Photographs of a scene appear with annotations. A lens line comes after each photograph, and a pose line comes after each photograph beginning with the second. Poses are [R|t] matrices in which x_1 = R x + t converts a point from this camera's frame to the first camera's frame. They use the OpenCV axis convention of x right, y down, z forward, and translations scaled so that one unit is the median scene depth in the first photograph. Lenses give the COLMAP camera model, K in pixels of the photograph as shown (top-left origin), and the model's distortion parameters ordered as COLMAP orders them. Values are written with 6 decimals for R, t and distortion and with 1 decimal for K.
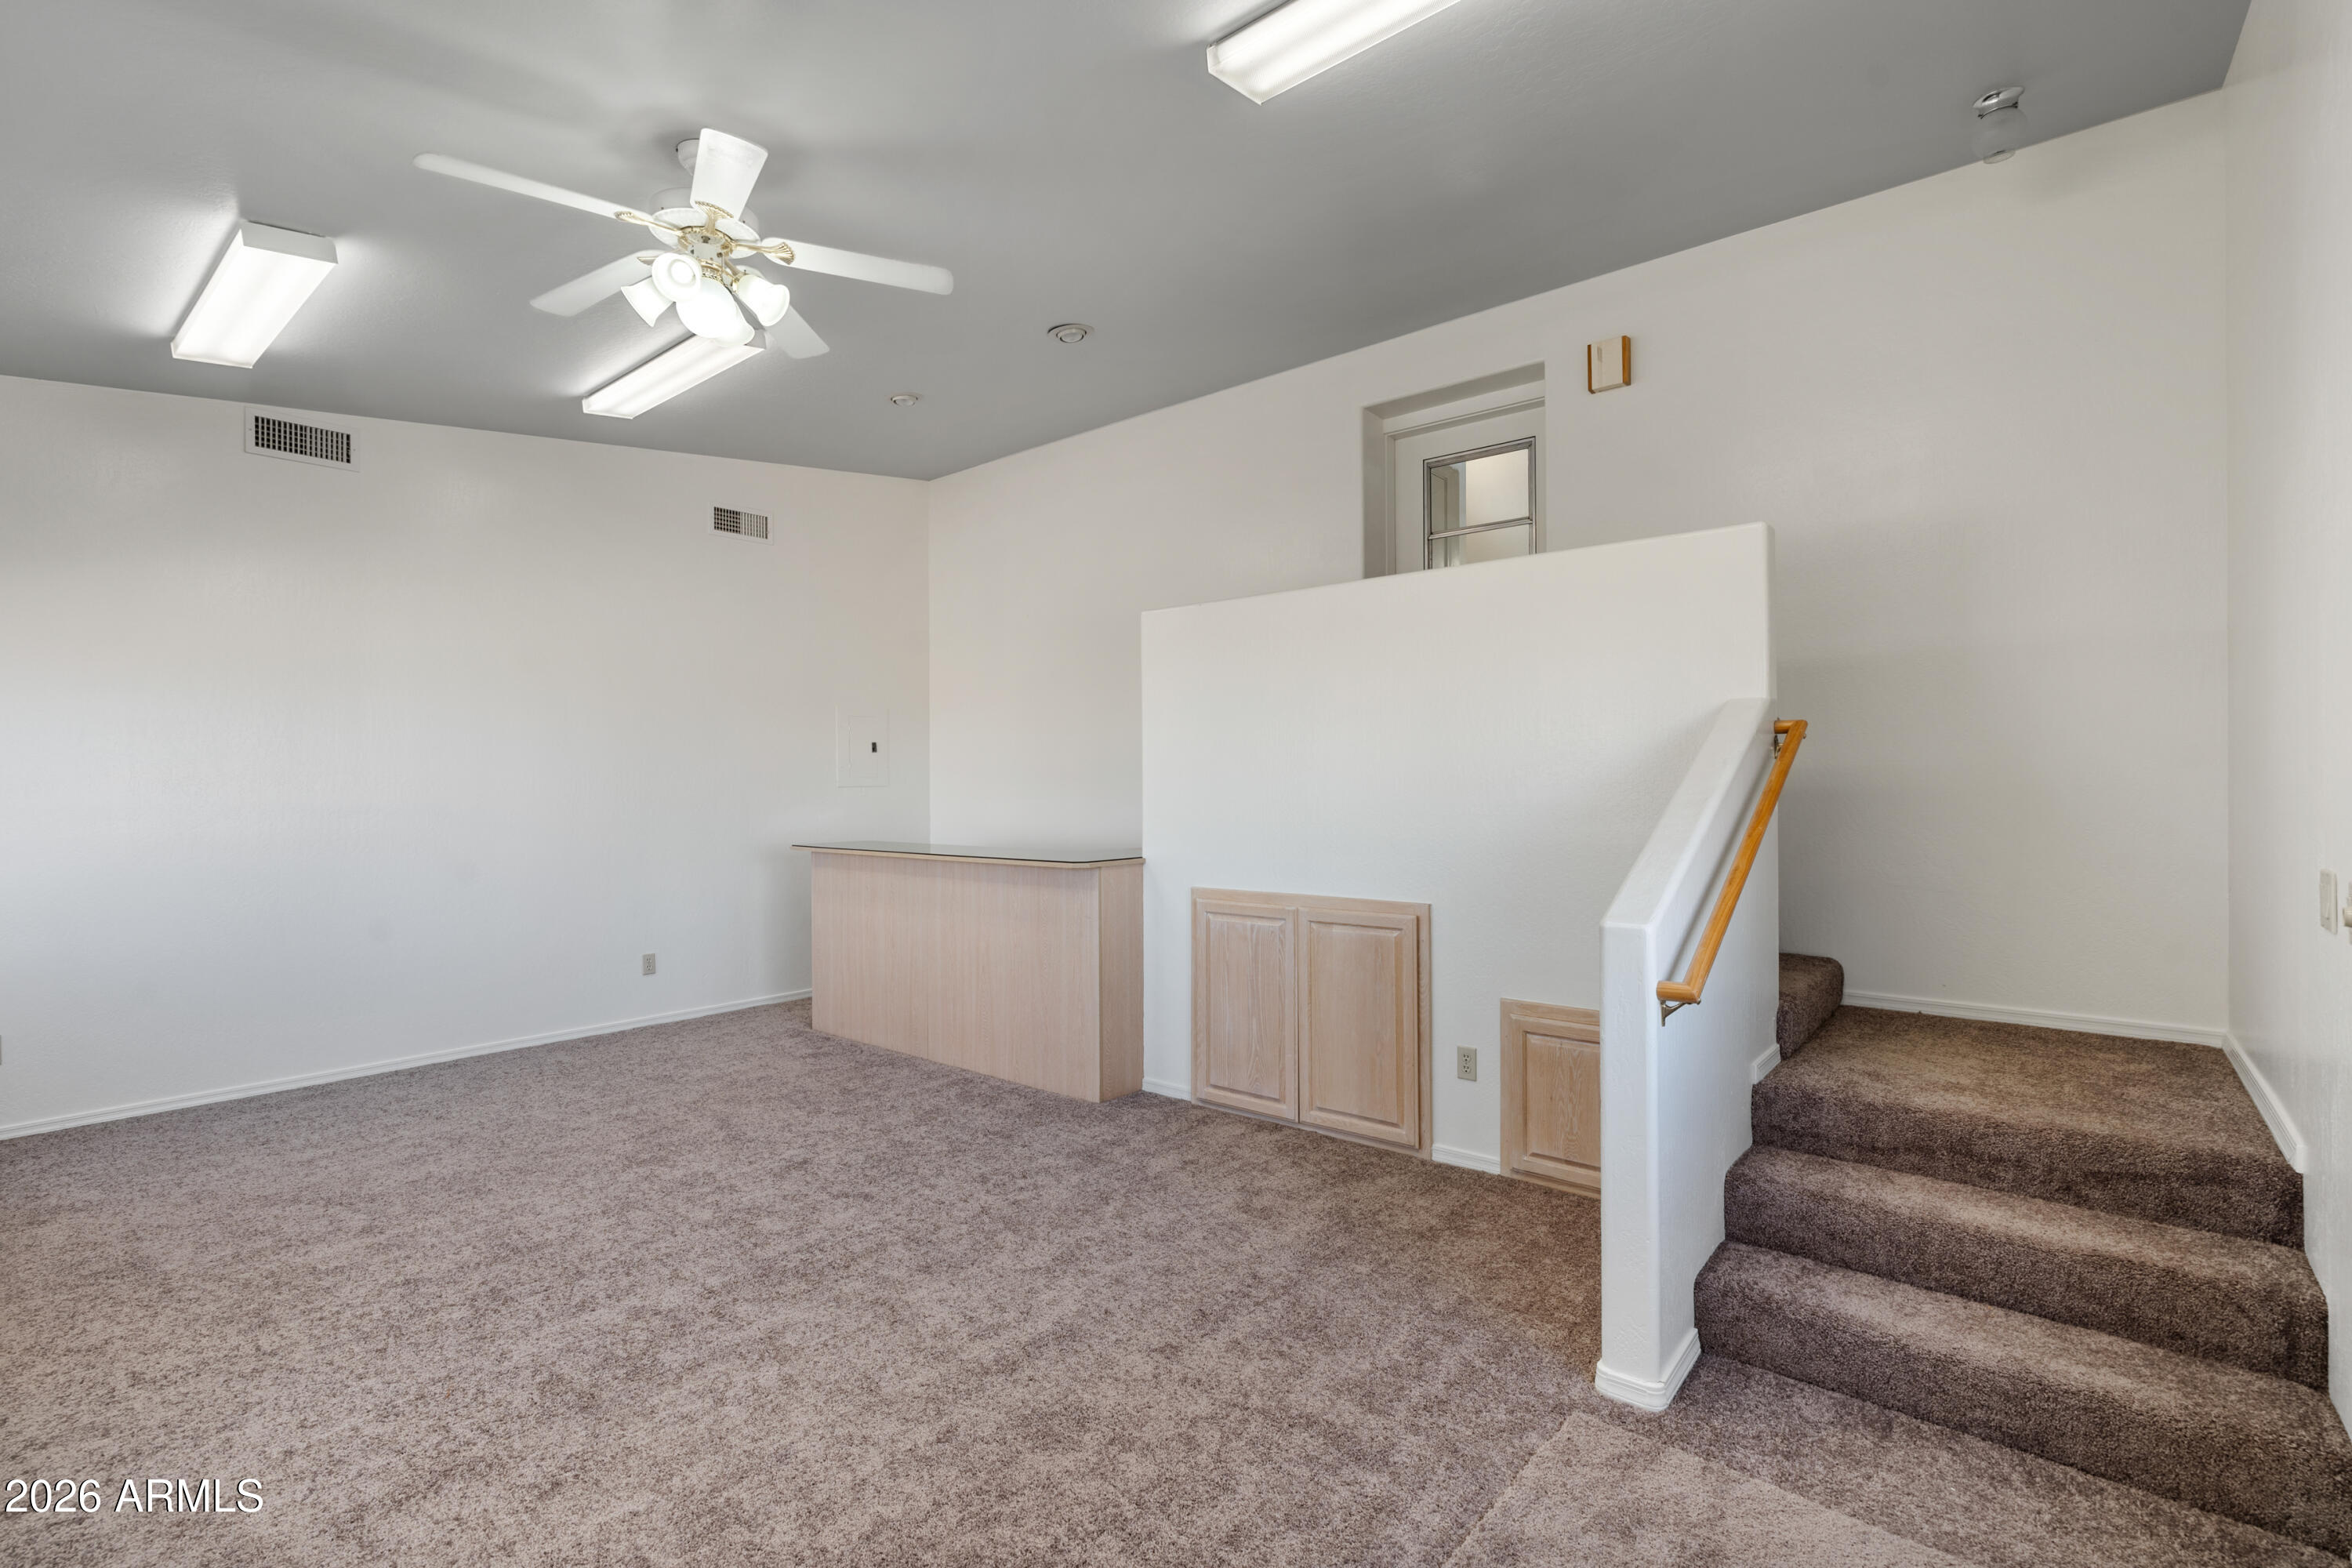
lens RADIAL K [[1055.3, 0, 1169.9], [0, 1055.3, 788.2], [0, 0, 1]] dist [-0.002286, 0.000733]
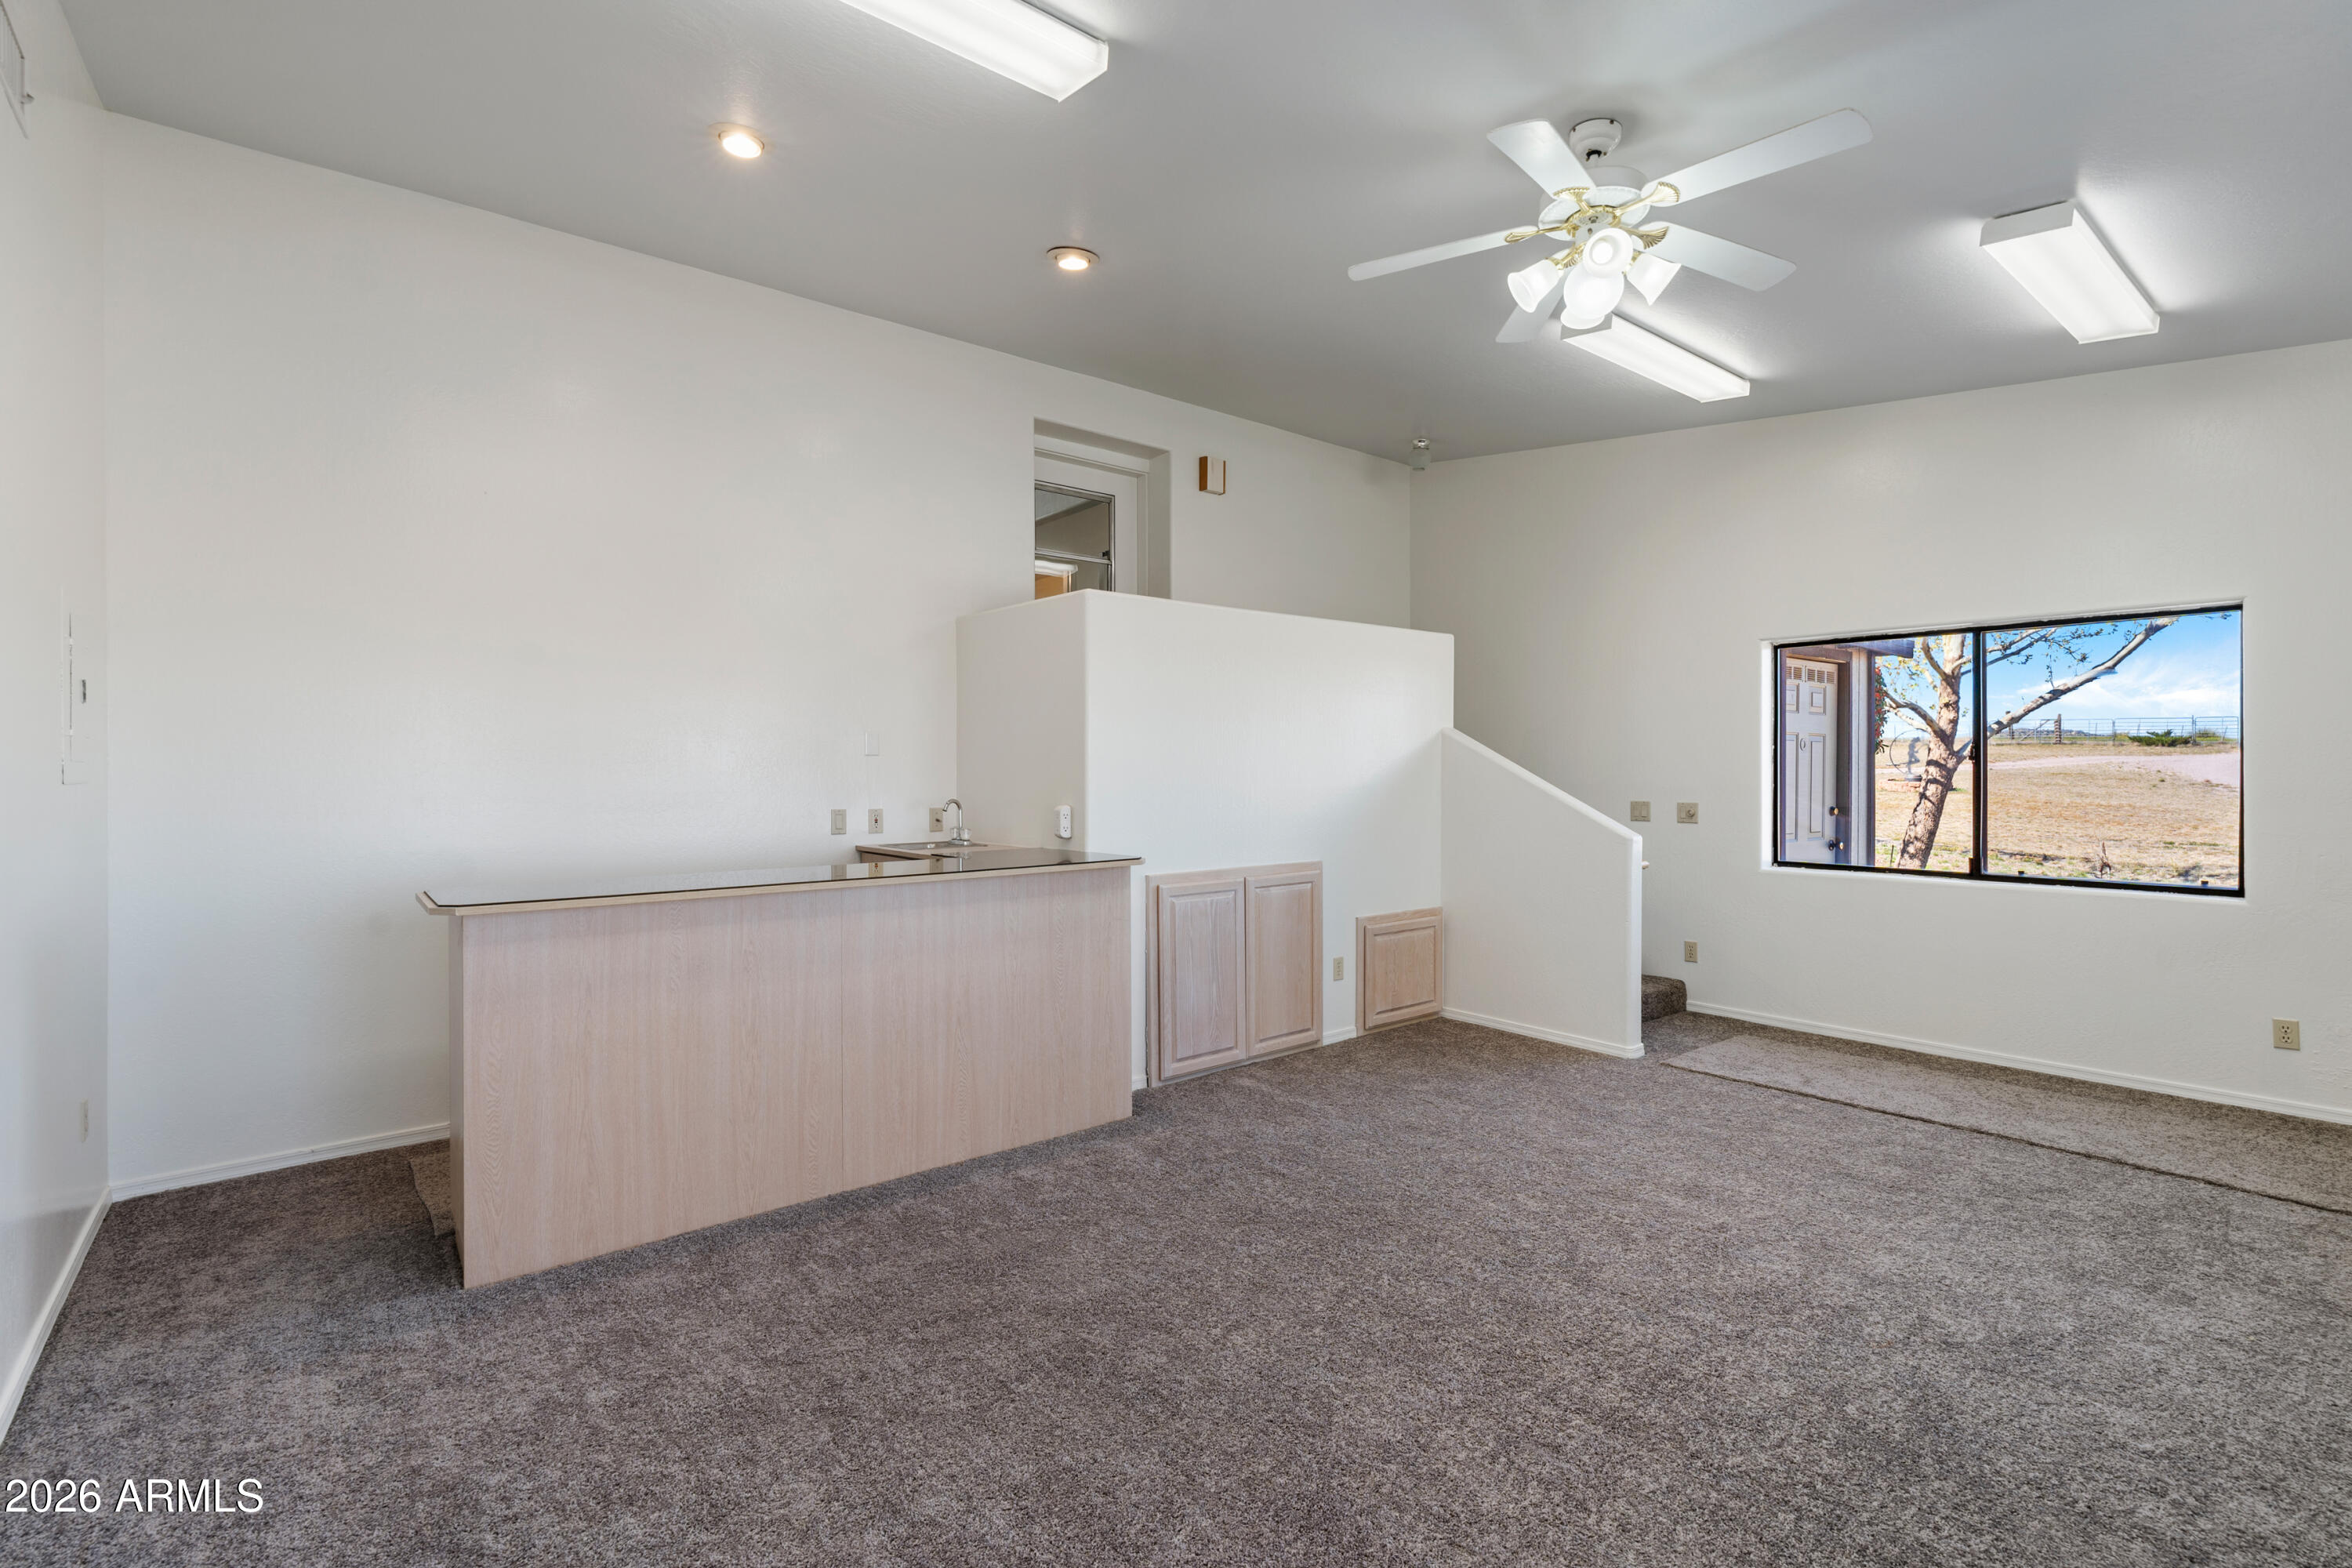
lens RADIAL K [[1055.3, 0, 1167.0], [0, 1055.3, 769.9], [0, 0, 1]] dist [-0.002286, 0.000733]
pose [[0.203966, 0.002415, 0.978975, -1.089470], [0.003398, 0.999989, -0.003175, -0.005851], [-0.978972, 0.003974, 0.203956, 0.866533]]
